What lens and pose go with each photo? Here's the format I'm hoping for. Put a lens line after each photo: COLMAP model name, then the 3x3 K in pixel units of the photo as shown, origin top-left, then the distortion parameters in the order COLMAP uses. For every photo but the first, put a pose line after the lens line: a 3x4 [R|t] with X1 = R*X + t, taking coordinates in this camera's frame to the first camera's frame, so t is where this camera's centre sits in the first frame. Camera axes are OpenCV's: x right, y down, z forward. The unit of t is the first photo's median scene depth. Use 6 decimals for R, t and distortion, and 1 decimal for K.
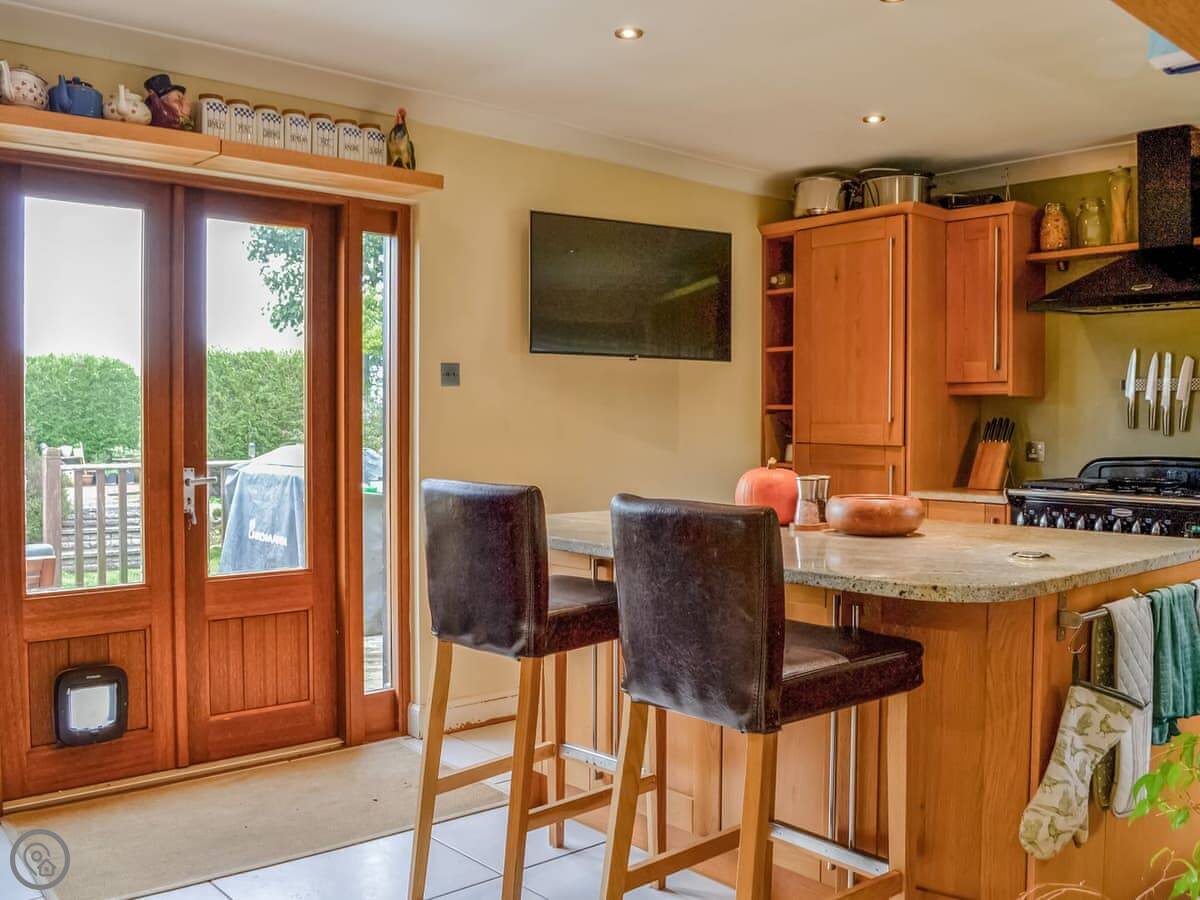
lens RADIAL K [[1105.5, 0, 600.0], [0, 1105.5, 450.0], [0, 0, 1]] dist [-0.070590, -0.008793]
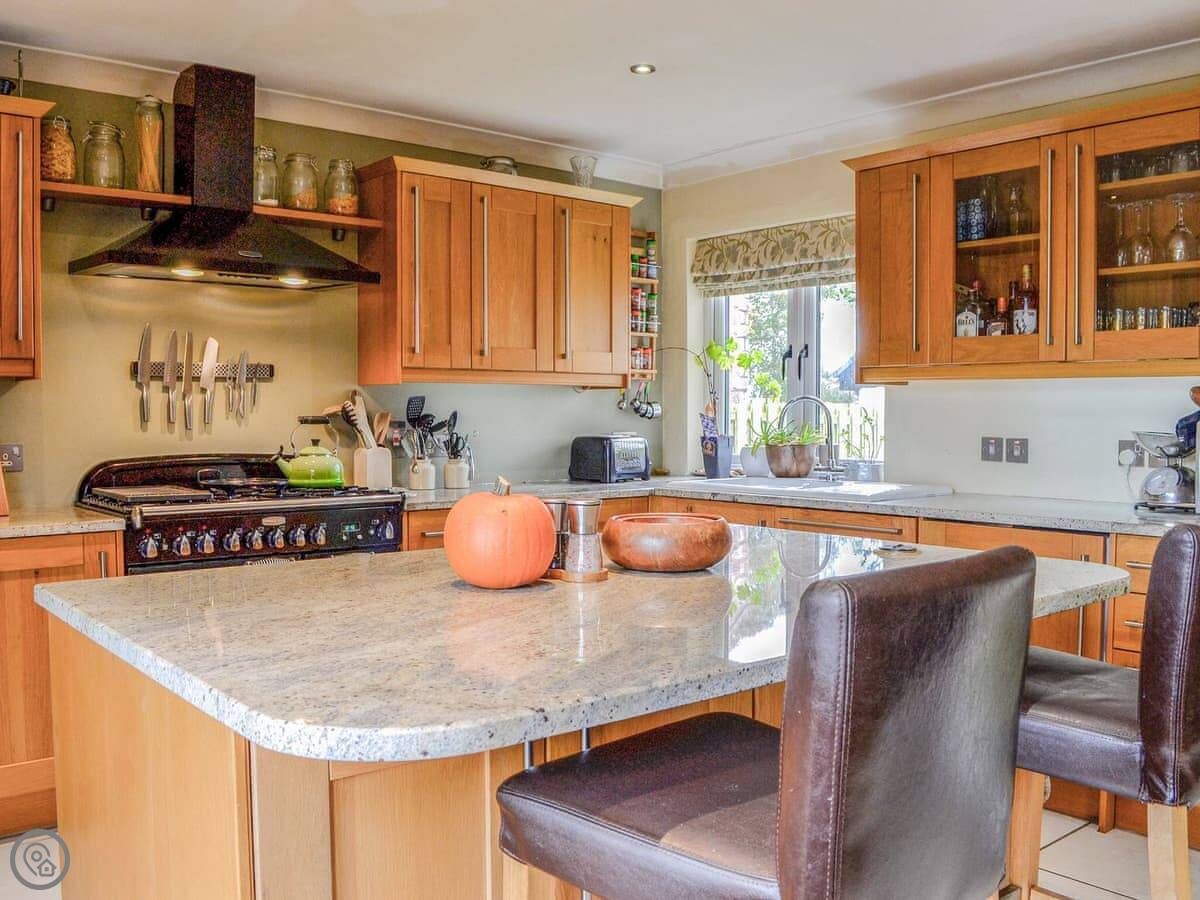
lens RADIAL K [[1105.5, 0, 600.0], [0, 1105.5, 450.0], [0, 0, 1]] dist [-0.070590, -0.008793]
pose [[0.041475, -0.040431, 0.998321, -0.296965], [0.029326, 0.998800, 0.039232, -0.020028], [-0.998709, 0.027650, 0.042611, 0.595885]]
